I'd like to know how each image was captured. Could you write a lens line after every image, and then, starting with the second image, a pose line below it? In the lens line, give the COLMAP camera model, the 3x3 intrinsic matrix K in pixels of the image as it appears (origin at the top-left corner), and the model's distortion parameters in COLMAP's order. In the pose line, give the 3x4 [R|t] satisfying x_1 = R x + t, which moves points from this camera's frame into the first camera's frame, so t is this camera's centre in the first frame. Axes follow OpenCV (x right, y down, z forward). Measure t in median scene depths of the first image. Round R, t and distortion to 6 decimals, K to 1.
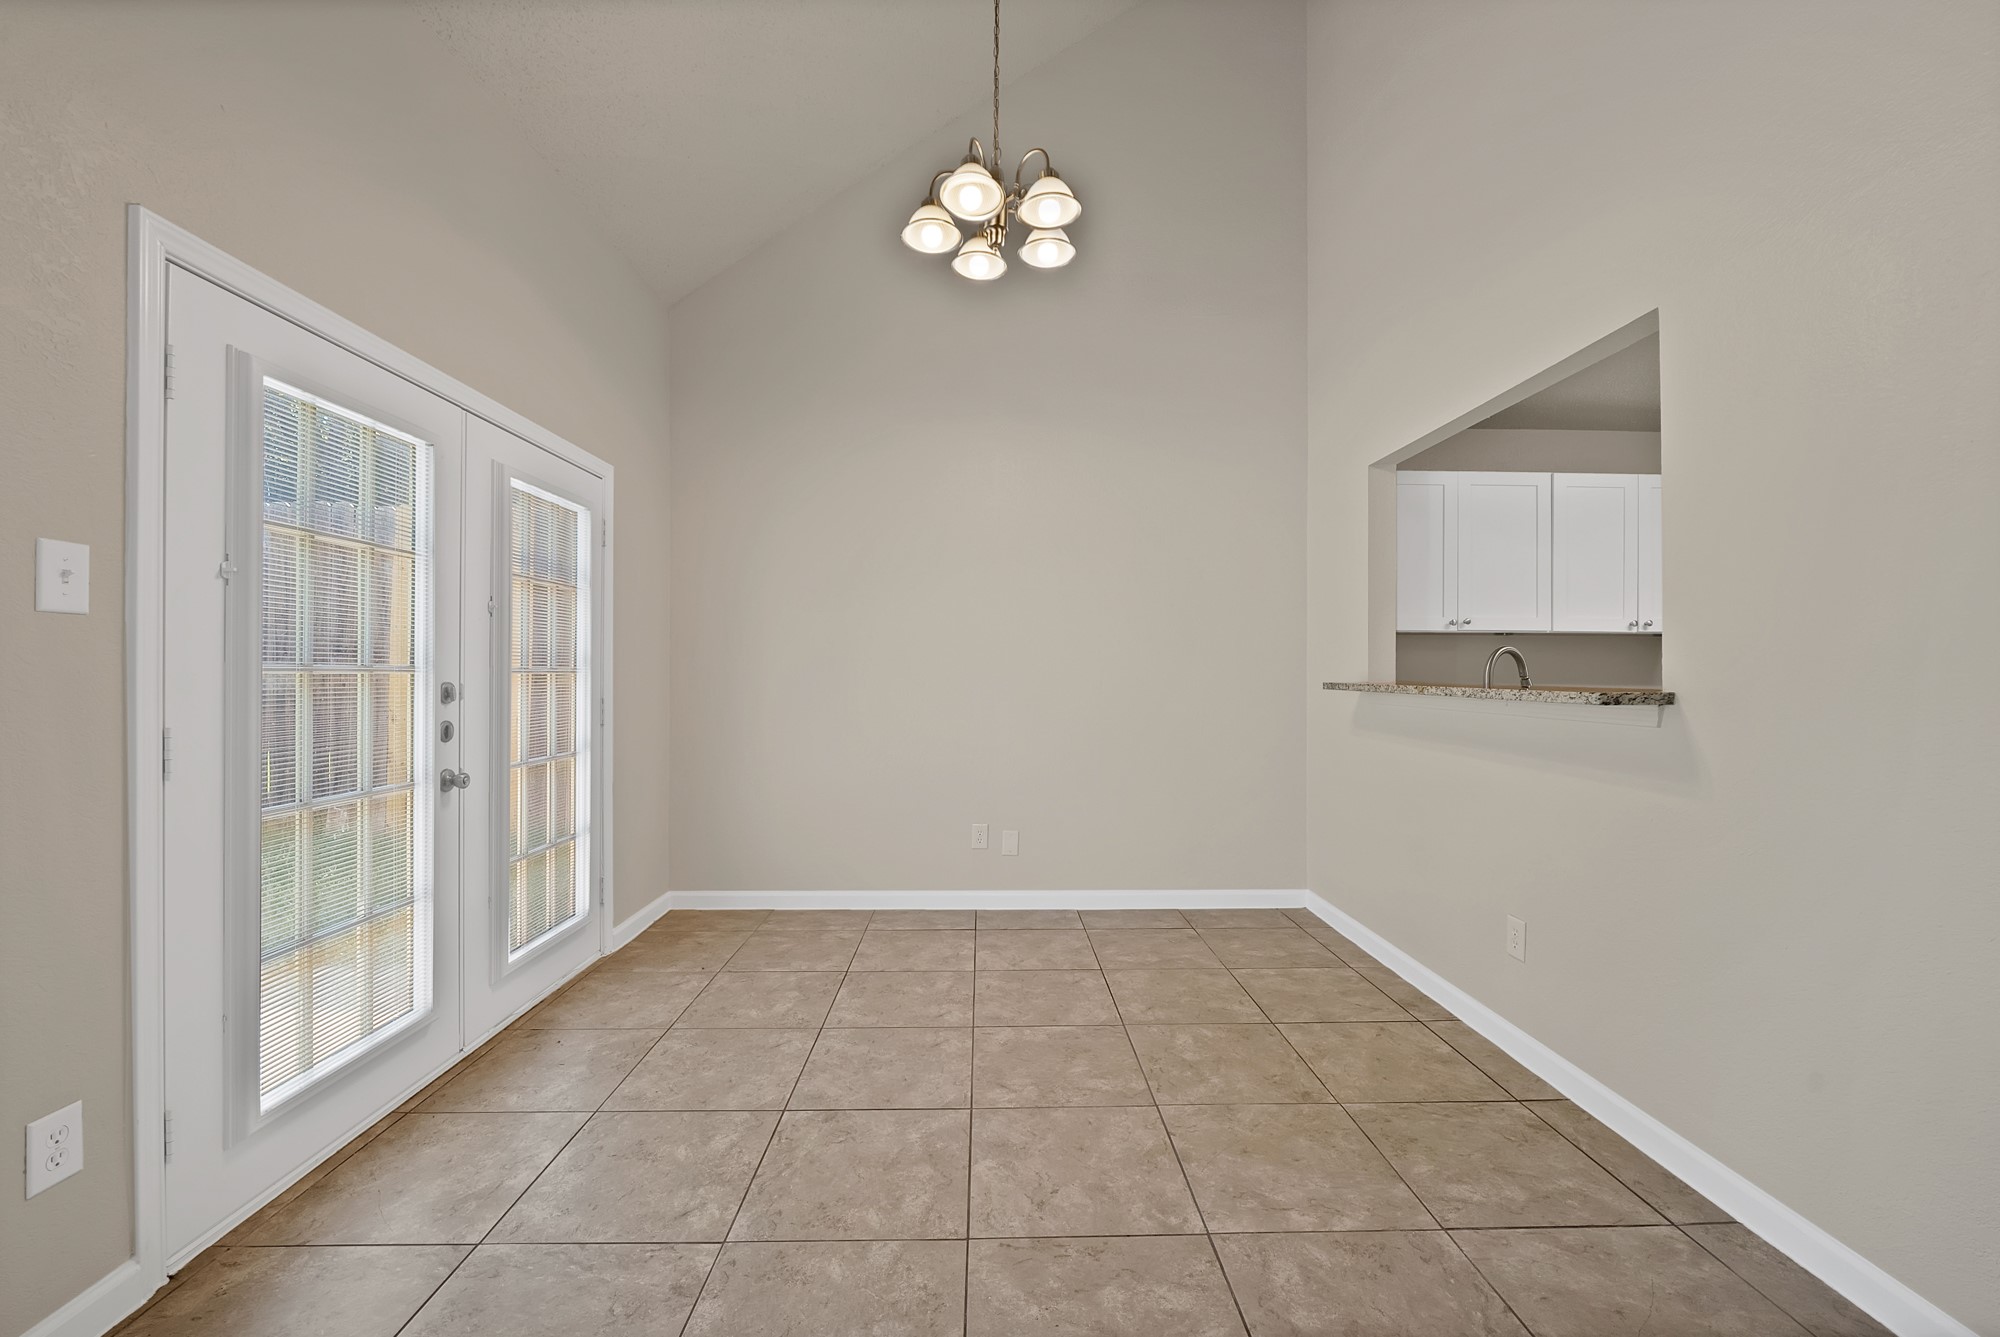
lens RADIAL K [[779.9, 0, 990.7], [0, 779.9, 674.3], [0, 0, 1]] dist [-0.011697, 0.000217]
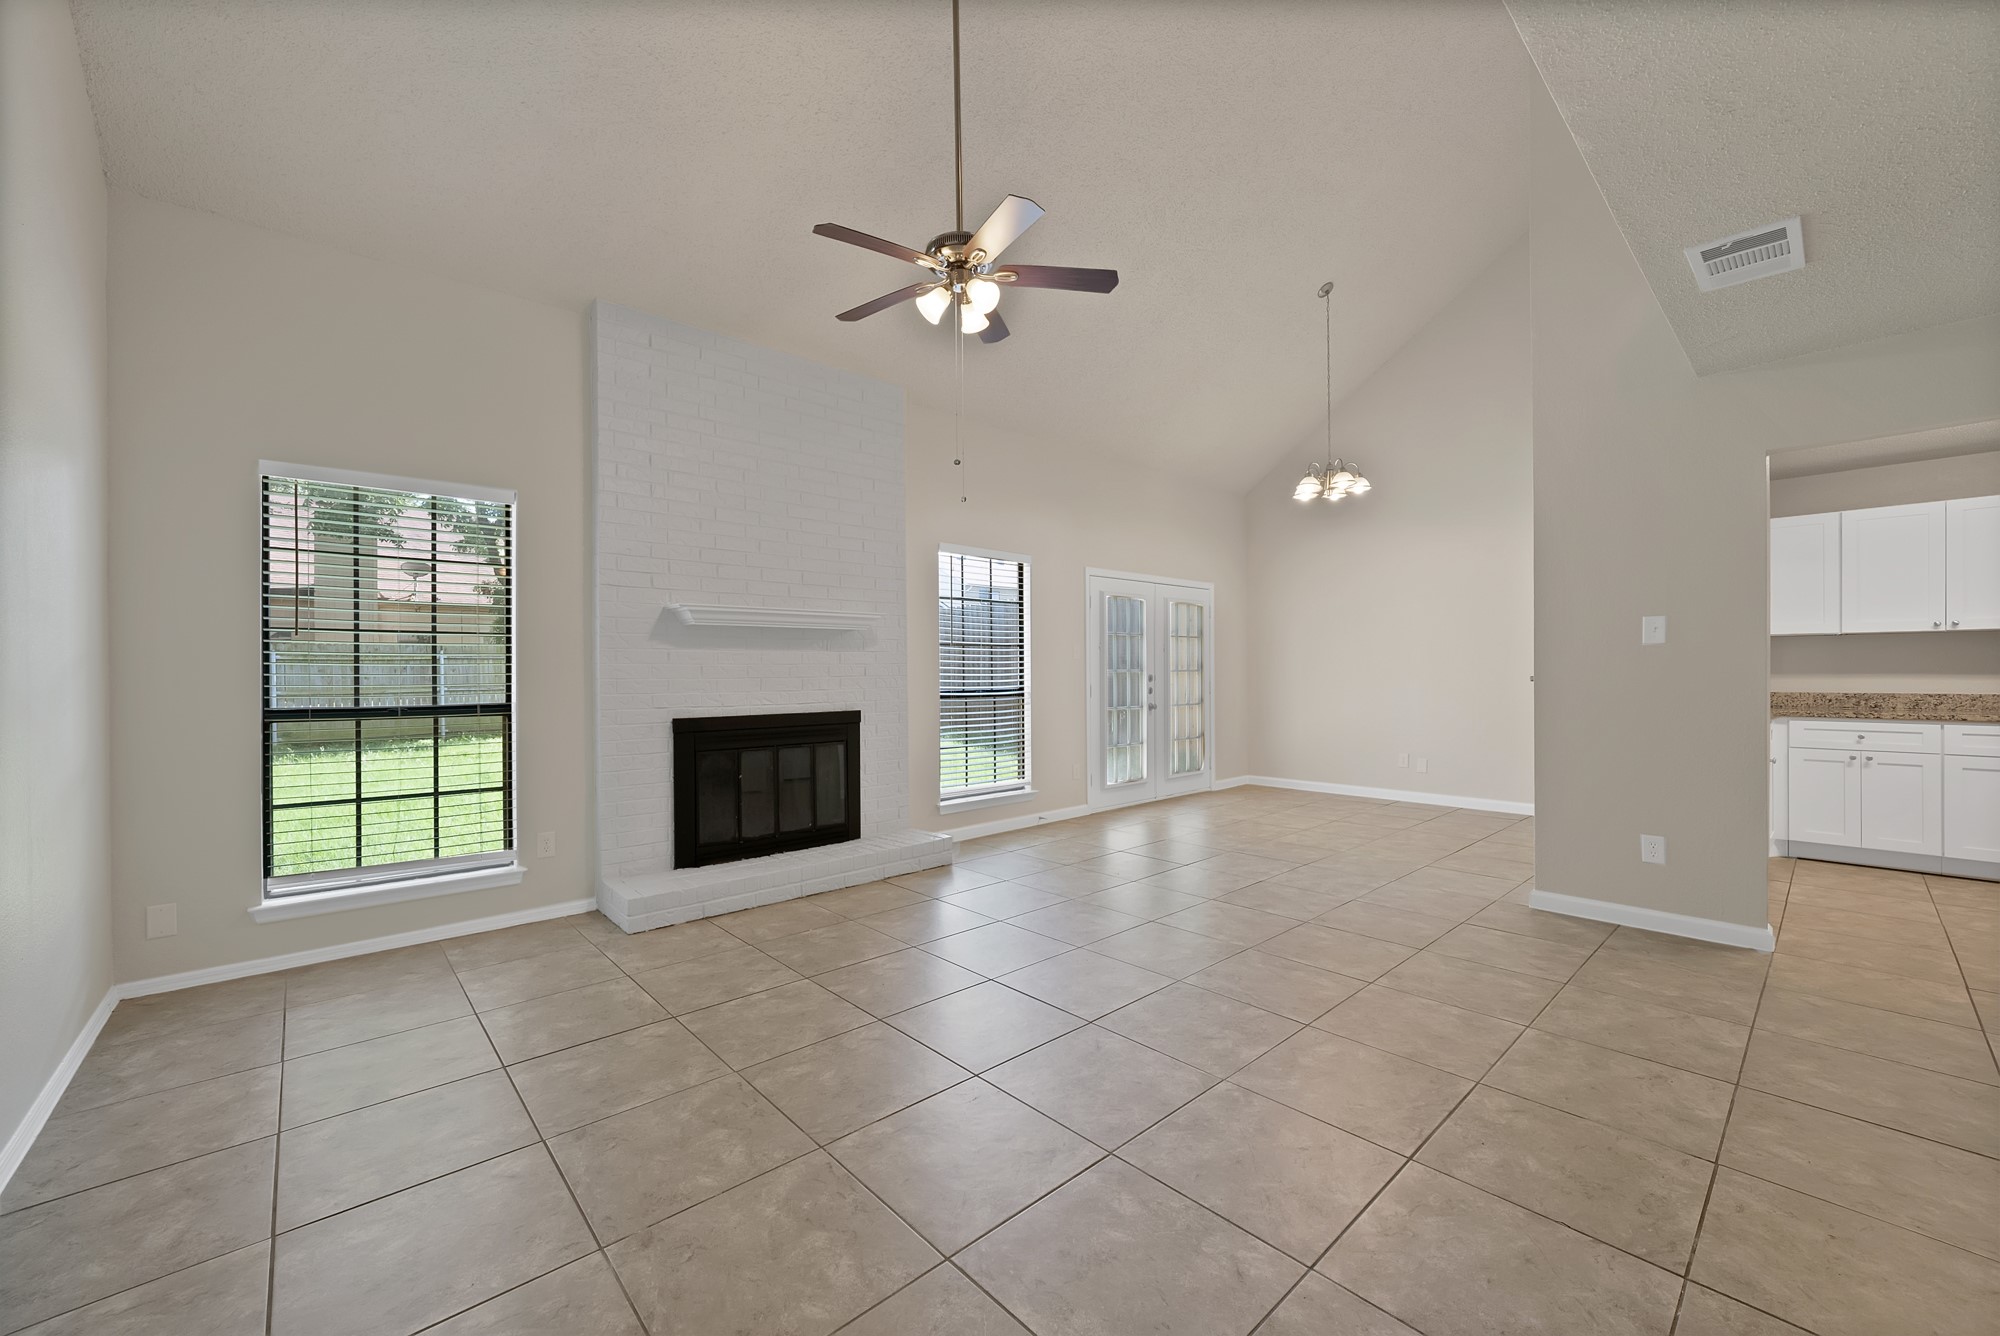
lens RADIAL K [[781.2, 0, 1008.4], [0, 781.2, 671.3], [0, 0, 1]] dist [-0.010282, 0.000423]
pose [[0.647516, -0.008625, -0.762003, 1.169656], [0.007875, 0.999958, -0.004627, 0.005463], [0.762011, -0.003005, 0.647557, -1.301536]]
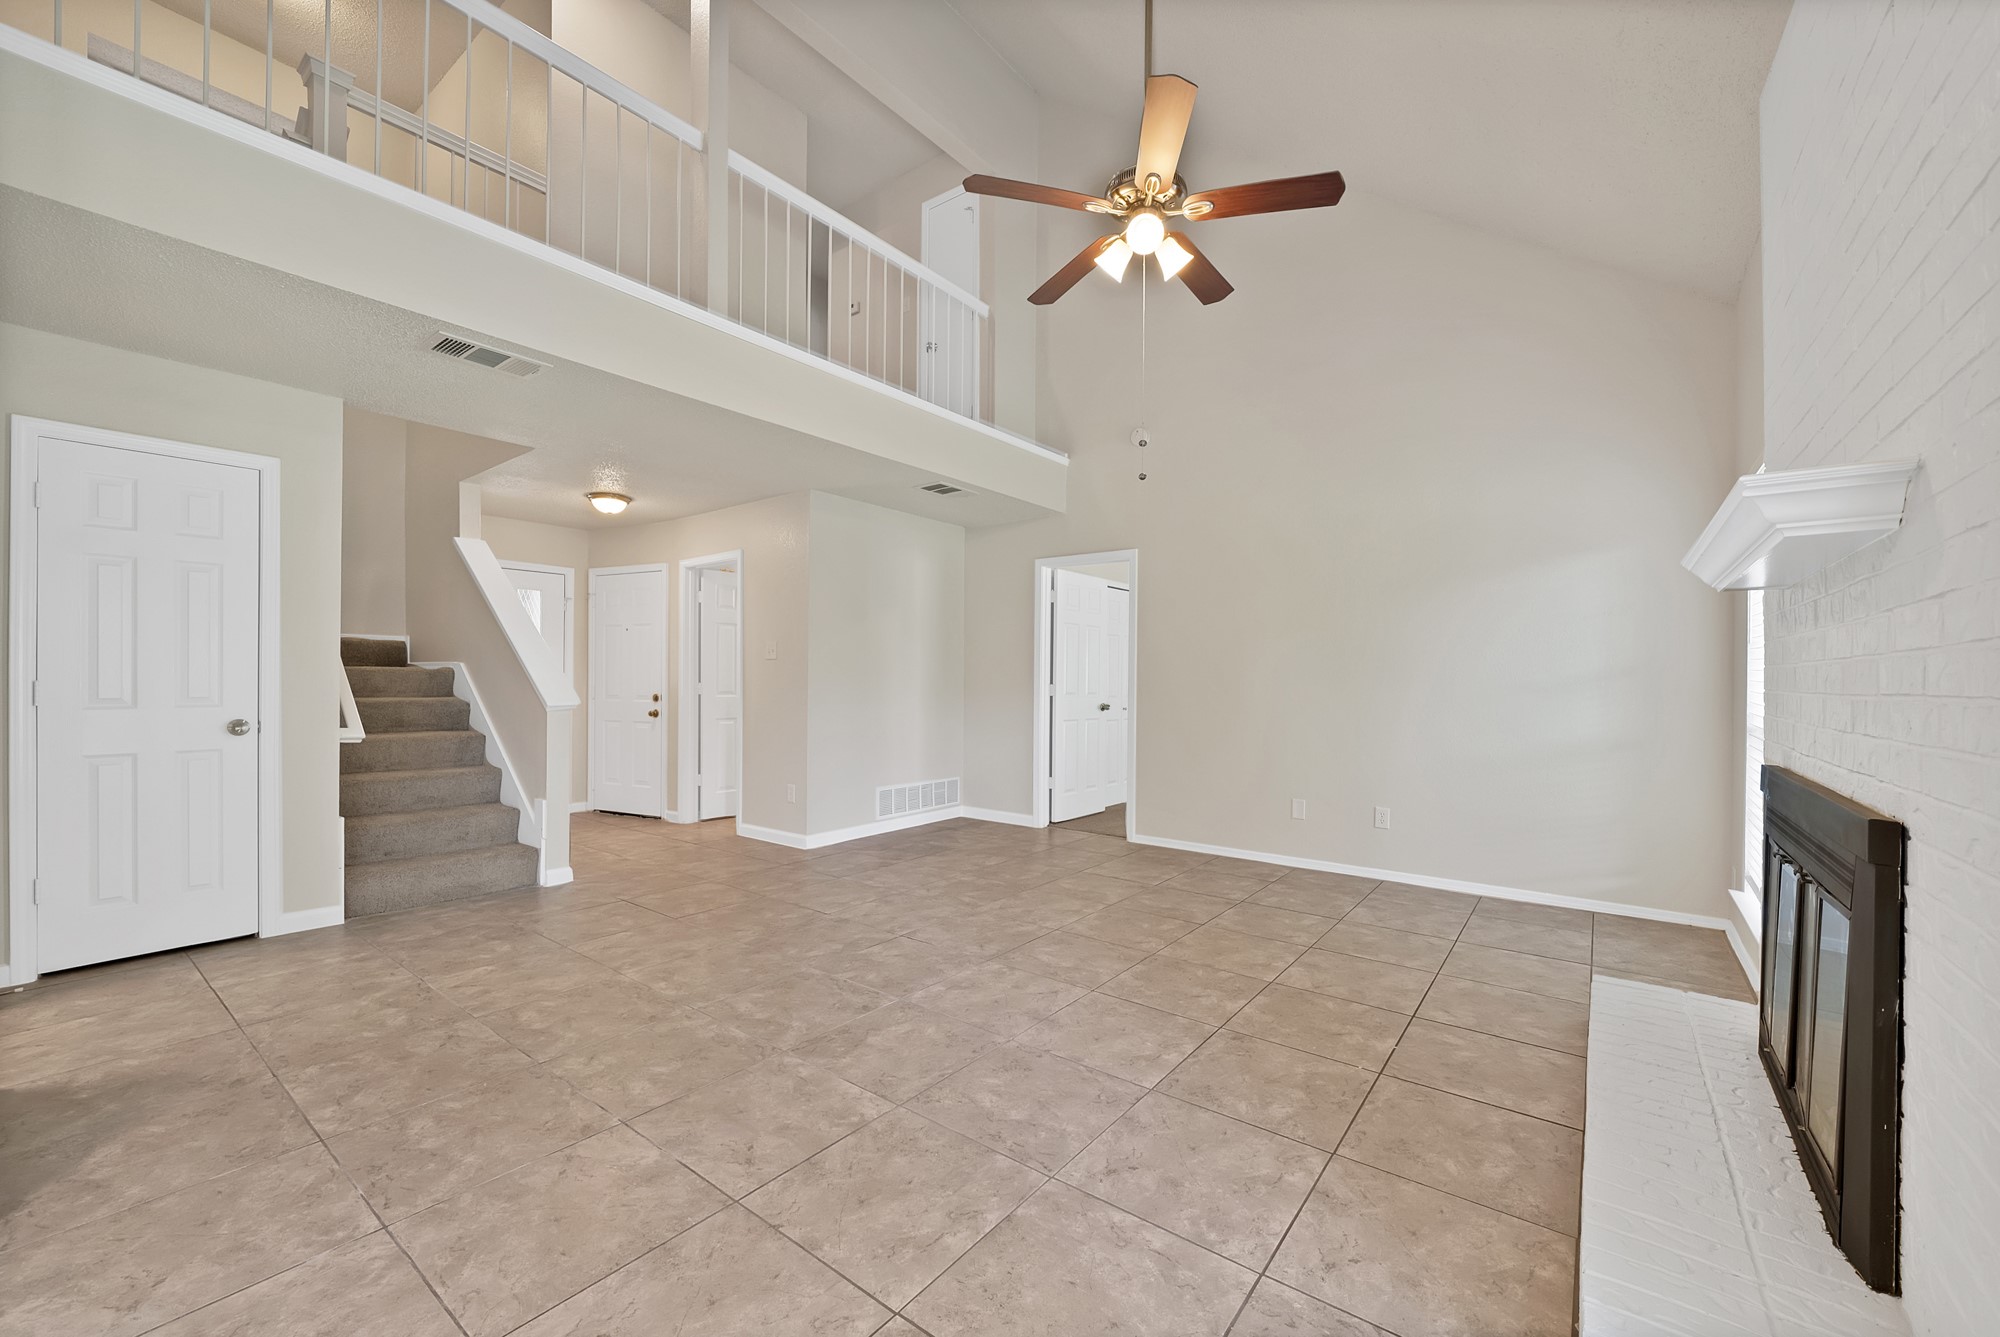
lens RADIAL K [[793.1, 0, 1030.9], [0, 793.1, 690.0], [0, 0, 1]] dist [-0.007075, -0.000295]
pose [[-0.784785, -0.020238, 0.619437, -0.407748], [-0.010977, 0.999764, 0.018757, -0.001449], [-0.619671, 0.007920, -0.784822, 0.428278]]
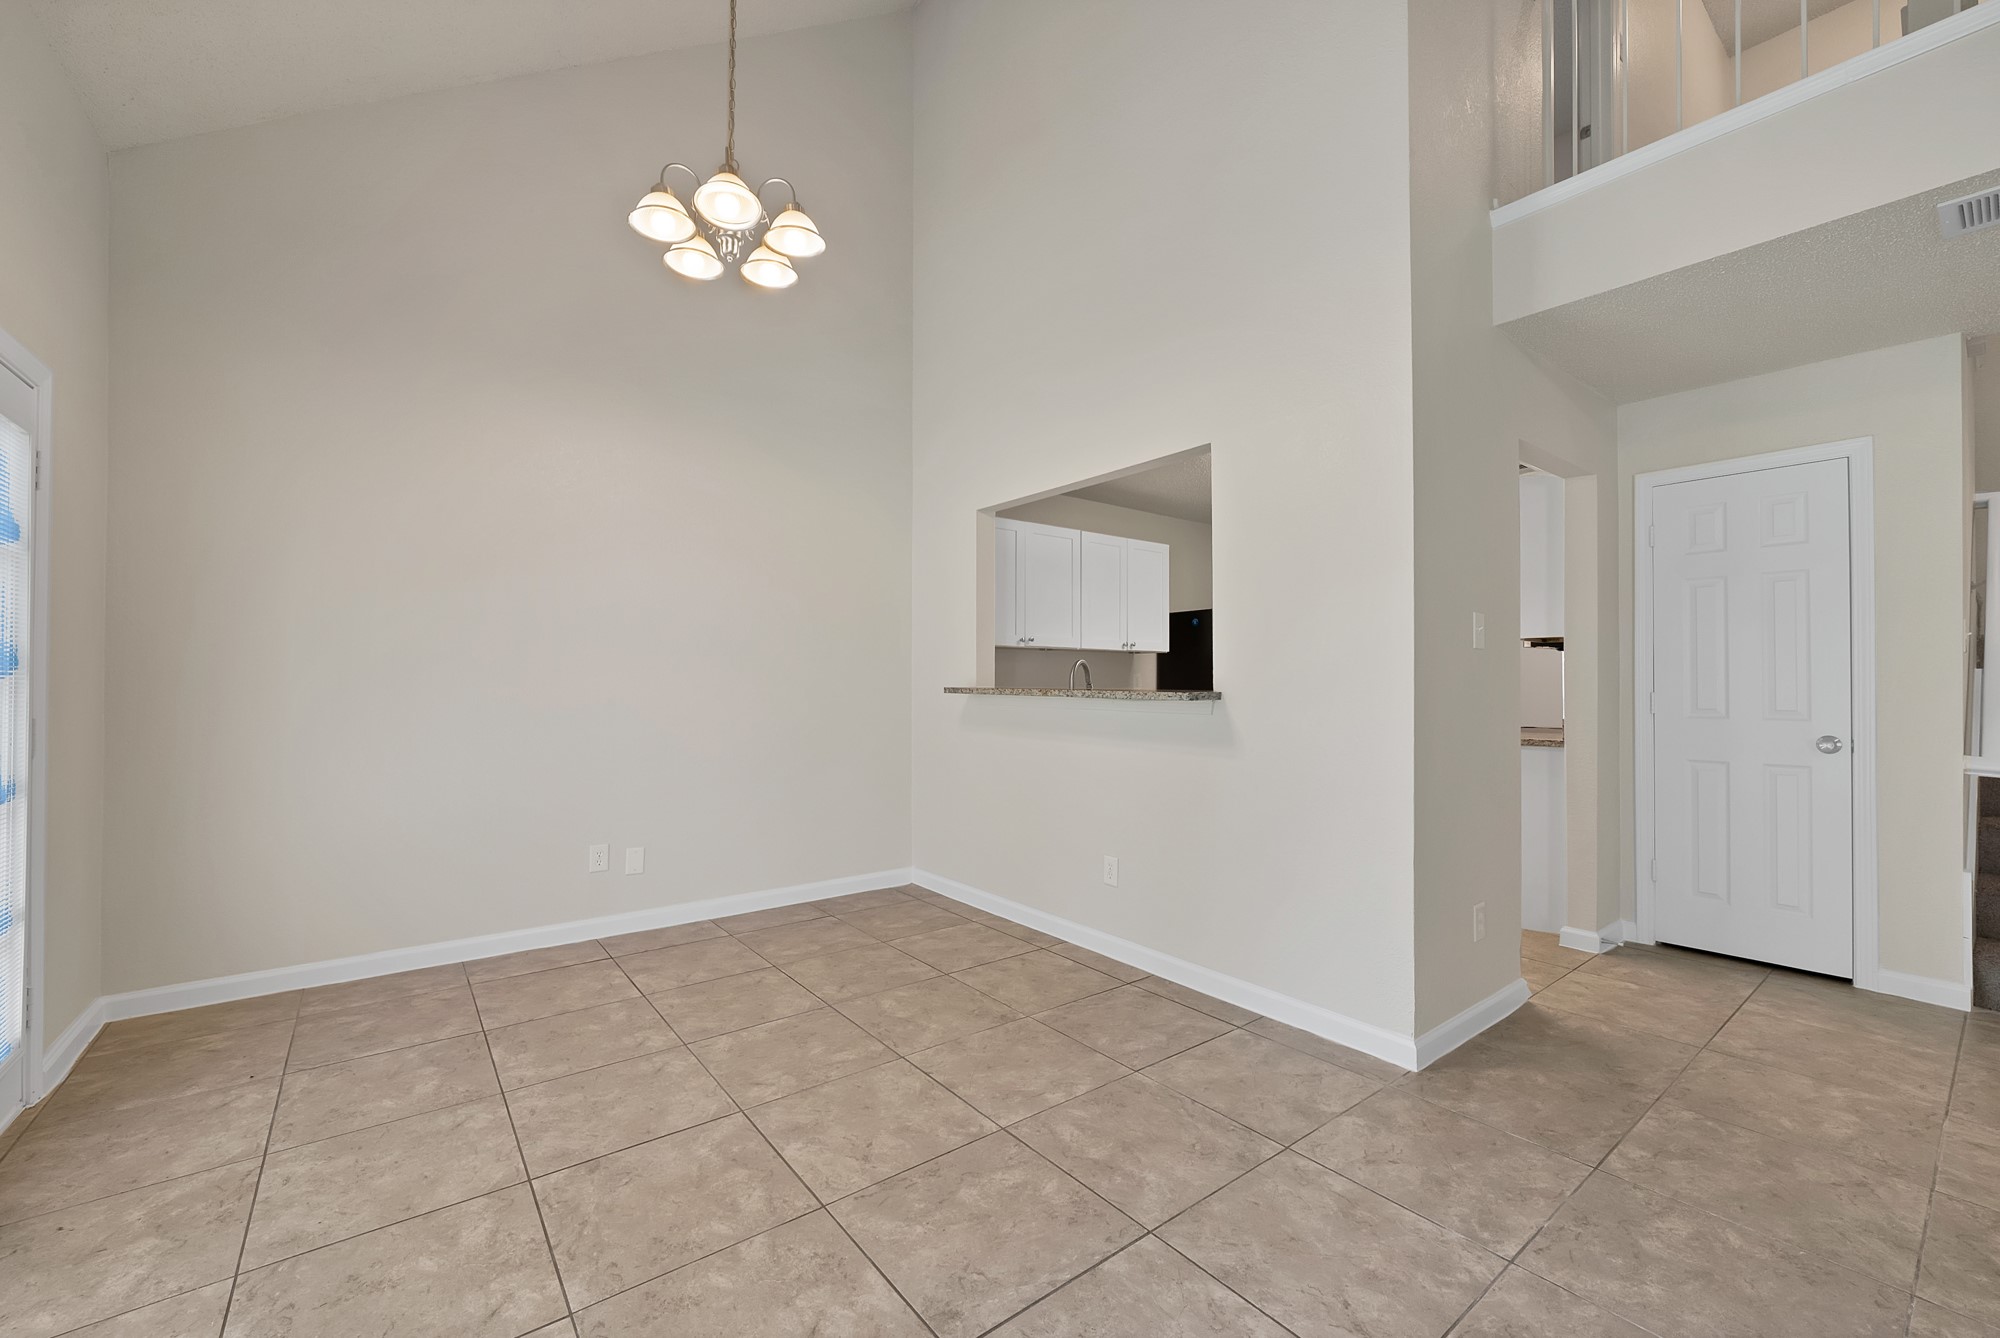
lens RADIAL K [[781.2, 0, 973.0], [0, 781.2, 678.2], [0, 0, 1]] dist [-0.012131, 0.000131]
pose [[0.820042, -0.000034, 0.572303, -0.293487], [0.001989, 0.999994, -0.002791, 0.000022], [-0.572300, 0.003427, 0.820037, -0.002015]]
